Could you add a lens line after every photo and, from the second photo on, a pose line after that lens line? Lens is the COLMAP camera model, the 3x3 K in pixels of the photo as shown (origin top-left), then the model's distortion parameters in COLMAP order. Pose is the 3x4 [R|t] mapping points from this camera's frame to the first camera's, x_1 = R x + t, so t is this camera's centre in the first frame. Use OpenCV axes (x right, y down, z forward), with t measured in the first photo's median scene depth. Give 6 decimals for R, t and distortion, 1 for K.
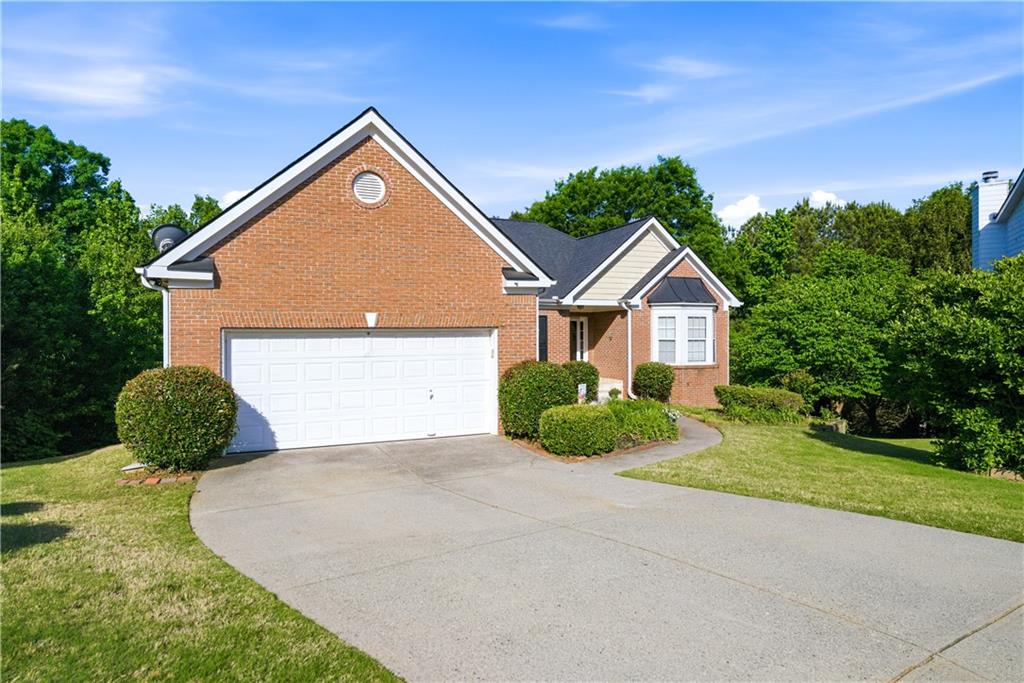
lens RADIAL K [[588.3, 0, 514.6], [0, 588.3, 335.8], [0, 0, 1]] dist [0.014855, -0.003261]
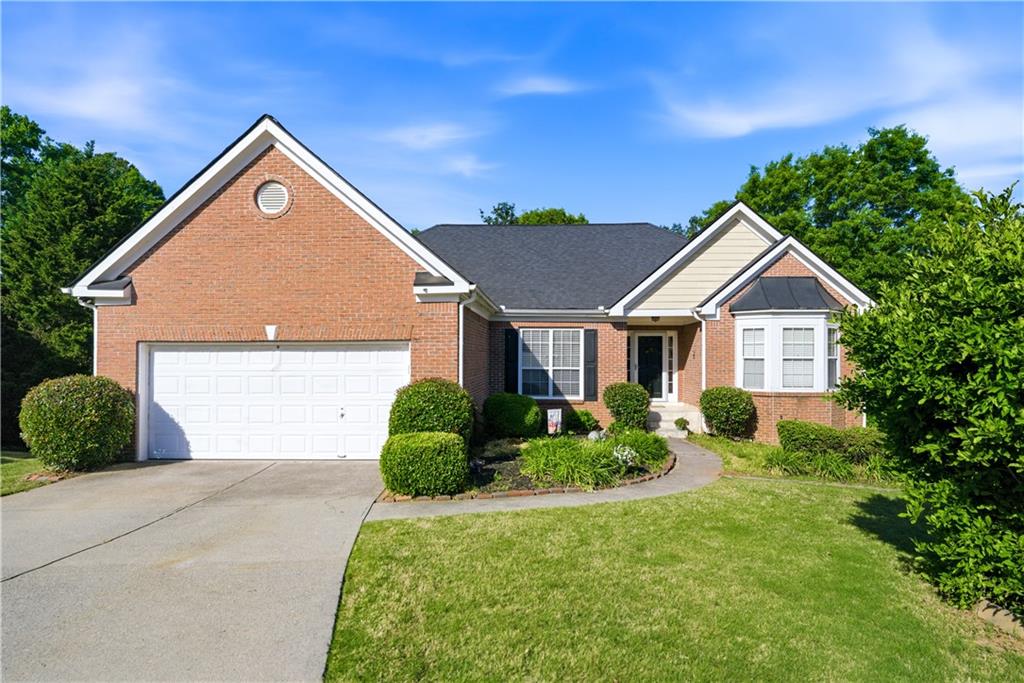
lens RADIAL K [[588.3, 0, 509.5], [0, 588.3, 348.7], [0, 0, 1]] dist [0.014855, -0.003261]
pose [[0.904680, -0.001046, -0.426090, 0.484282], [-0.004791, 0.999909, -0.012628, 0.008959], [0.426064, 0.013465, 0.904593, 0.262556]]
